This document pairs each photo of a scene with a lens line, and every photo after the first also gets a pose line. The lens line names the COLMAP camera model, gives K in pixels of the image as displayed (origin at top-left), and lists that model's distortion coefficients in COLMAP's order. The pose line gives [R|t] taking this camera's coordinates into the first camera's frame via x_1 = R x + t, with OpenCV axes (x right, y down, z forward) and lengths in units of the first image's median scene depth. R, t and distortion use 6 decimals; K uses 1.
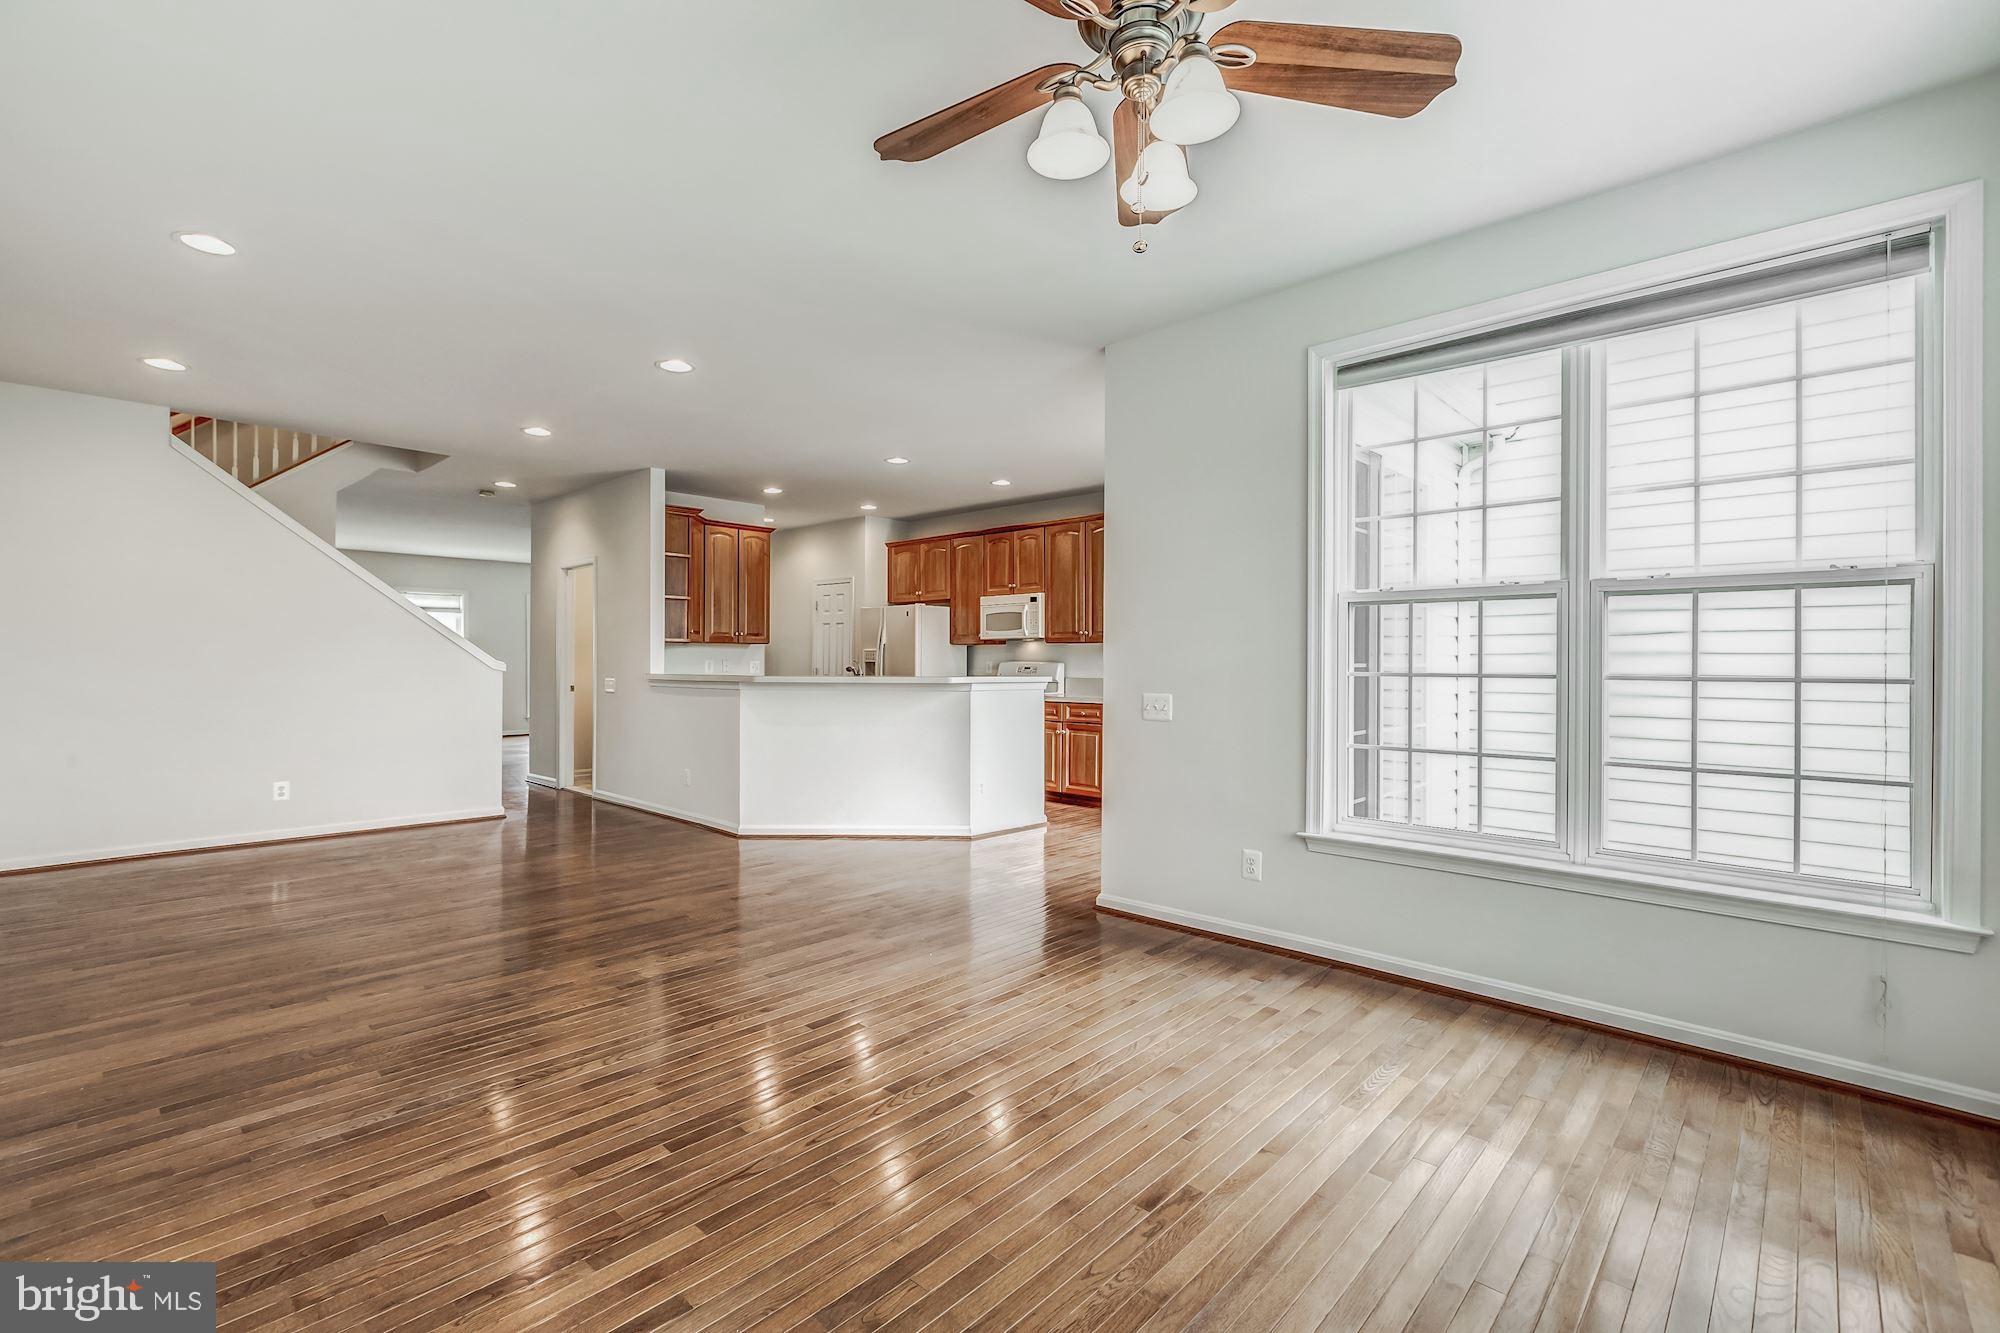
lens RADIAL K [[891.7, 0, 1000.4], [0, 891.7, 659.0], [0, 0, 1]] dist [0.000079, -0.000559]
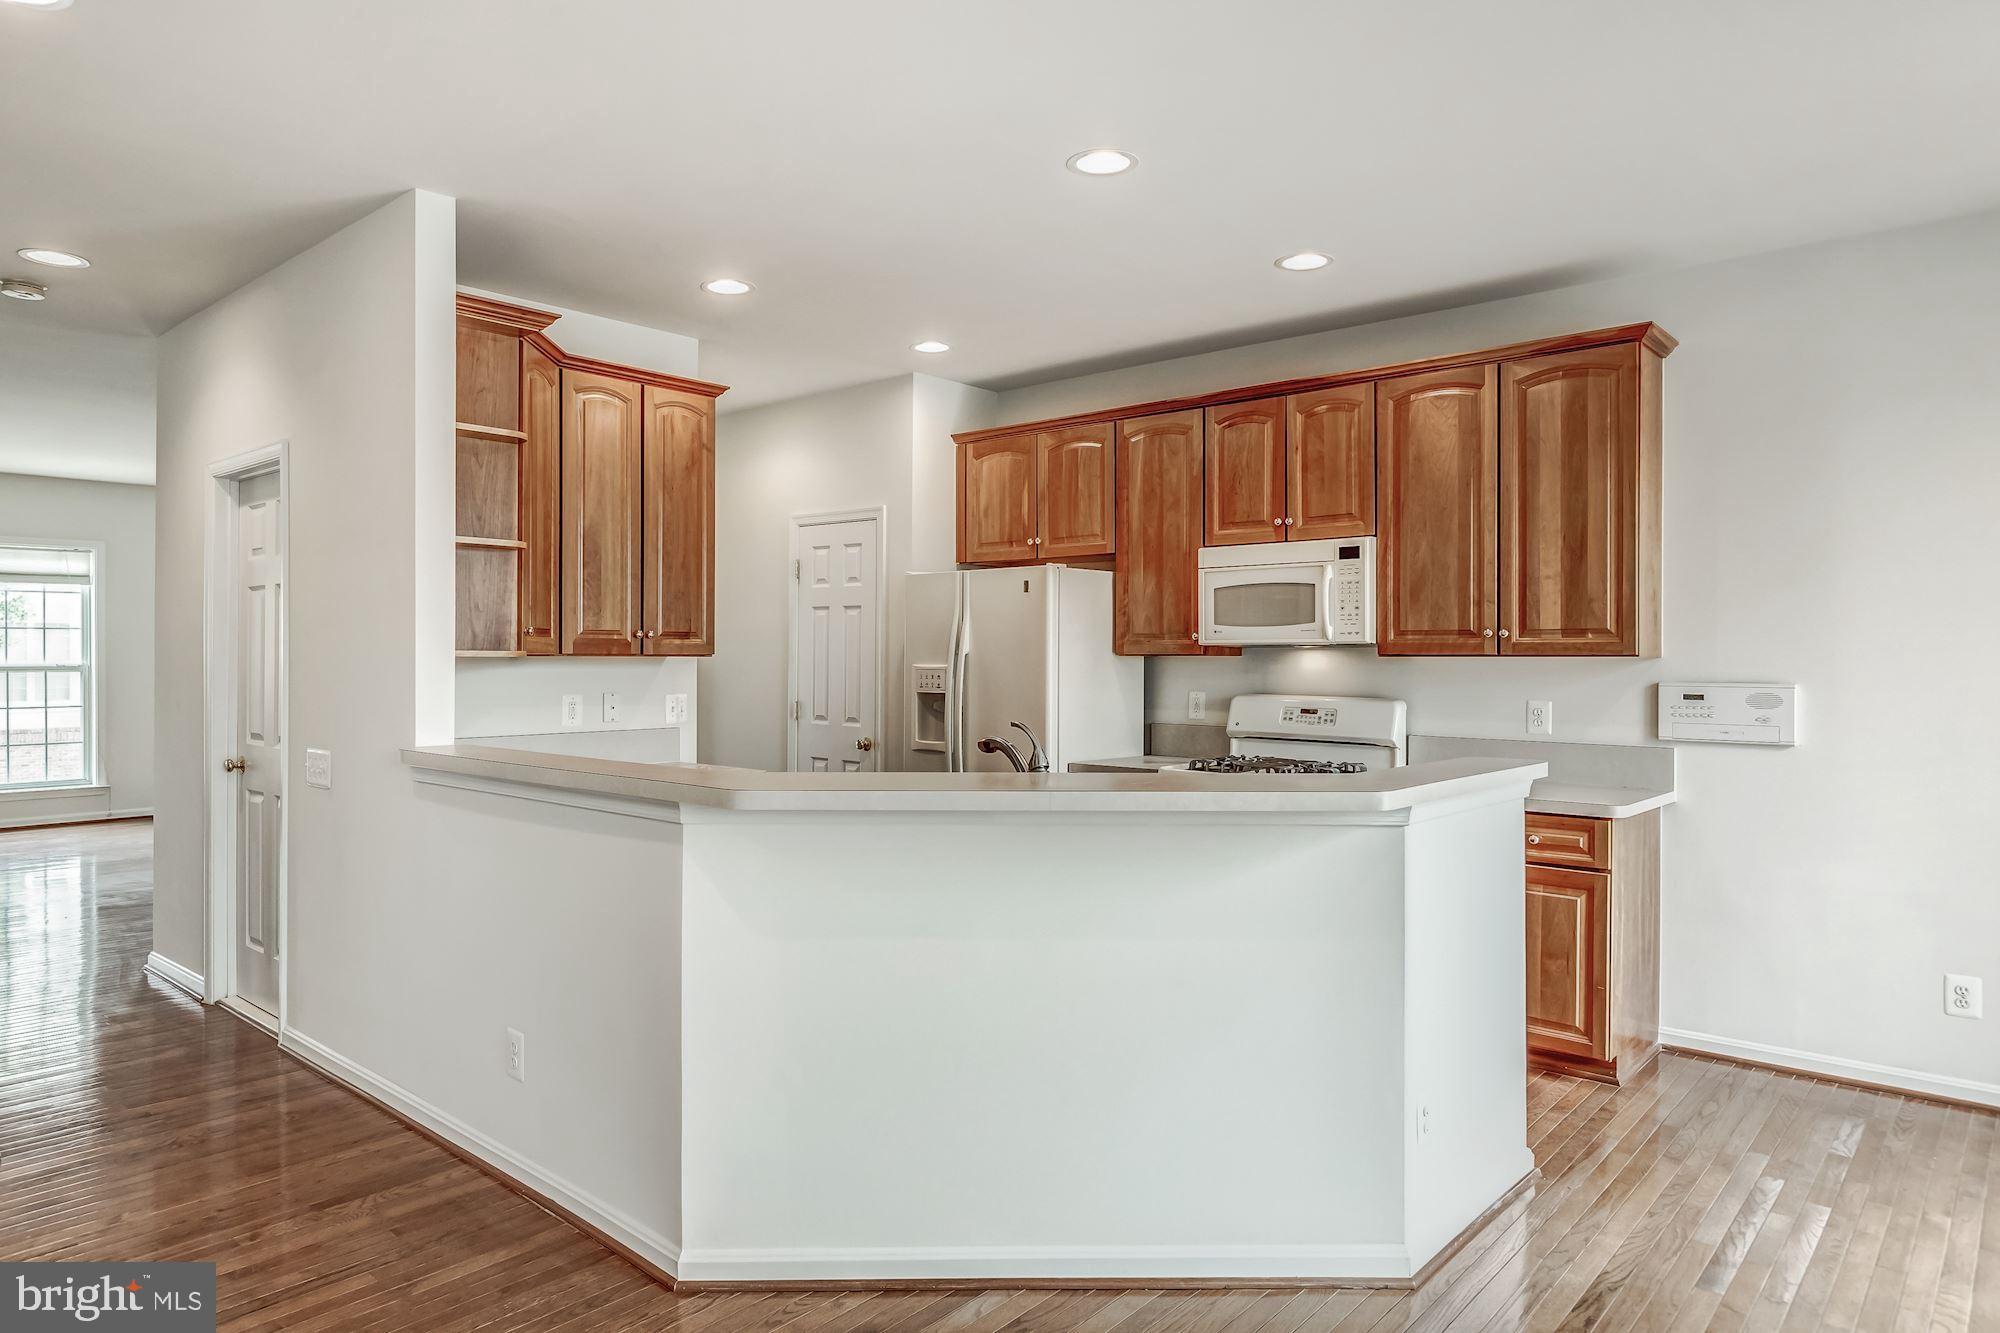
lens RADIAL K [[1228.6, 0, 1014.5], [0, 1228.6, 655.3], [0, 0, 1]] dist [-0.001192, -0.007696]
pose [[0.999185, -0.000895, 0.040359, -0.141417], [0.000727, 0.999991, 0.004190, -0.020178], [-0.040362, -0.004157, 0.999176, 0.412928]]
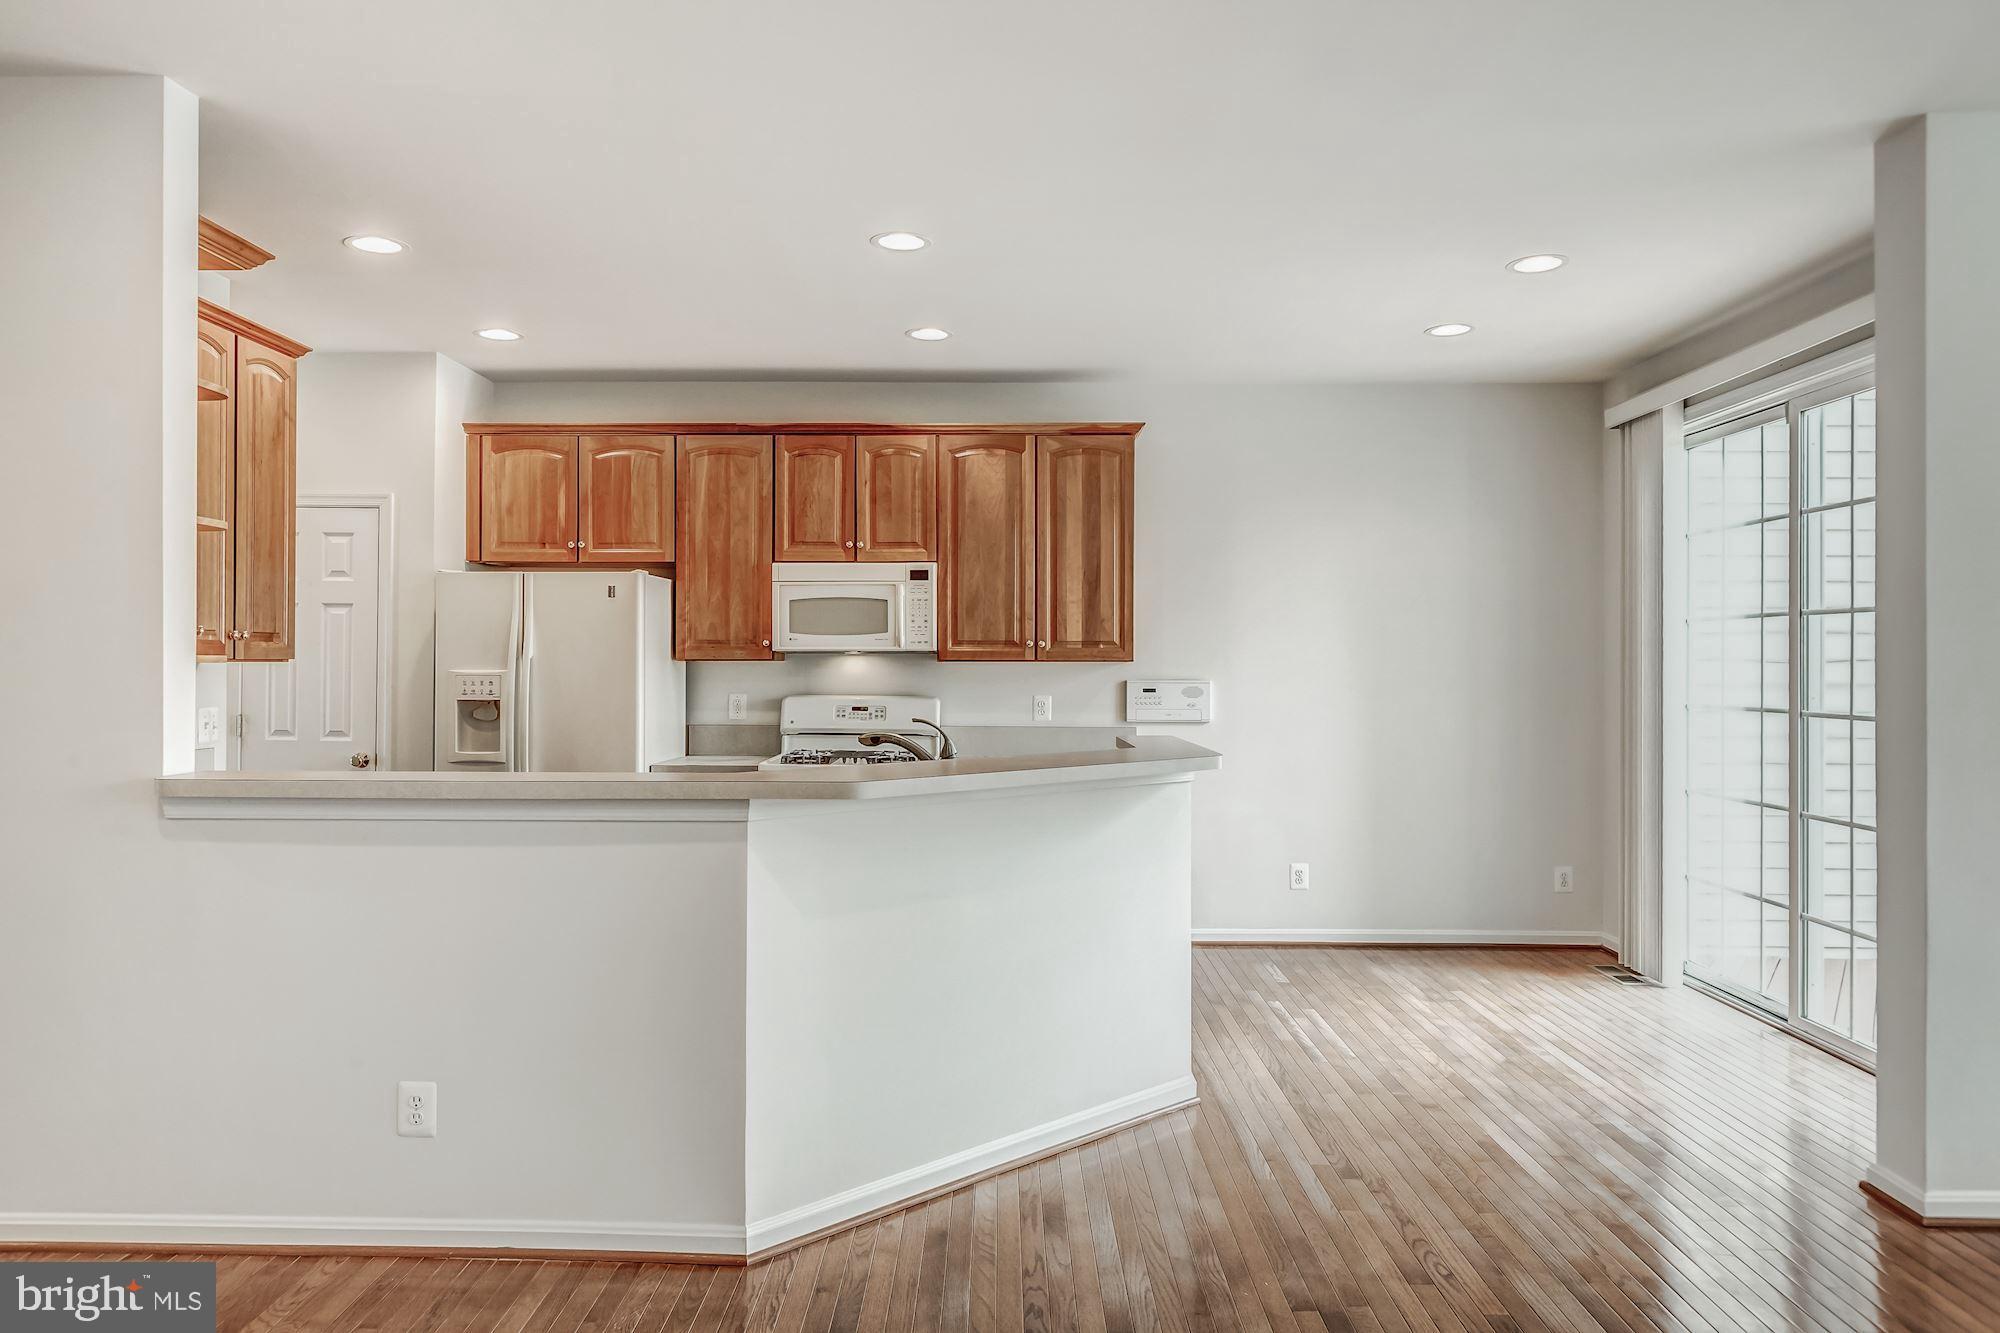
lens RADIAL K [[1228.6, 0, 990.1], [0, 1228.6, 671.7], [0, 0, 1]] dist [-0.001192, -0.007696]
pose [[0.737004, -0.006742, 0.675855, -0.396712], [-0.003636, 0.999896, 0.013939, -0.021230], [-0.675879, -0.012730, 0.736903, 0.444023]]
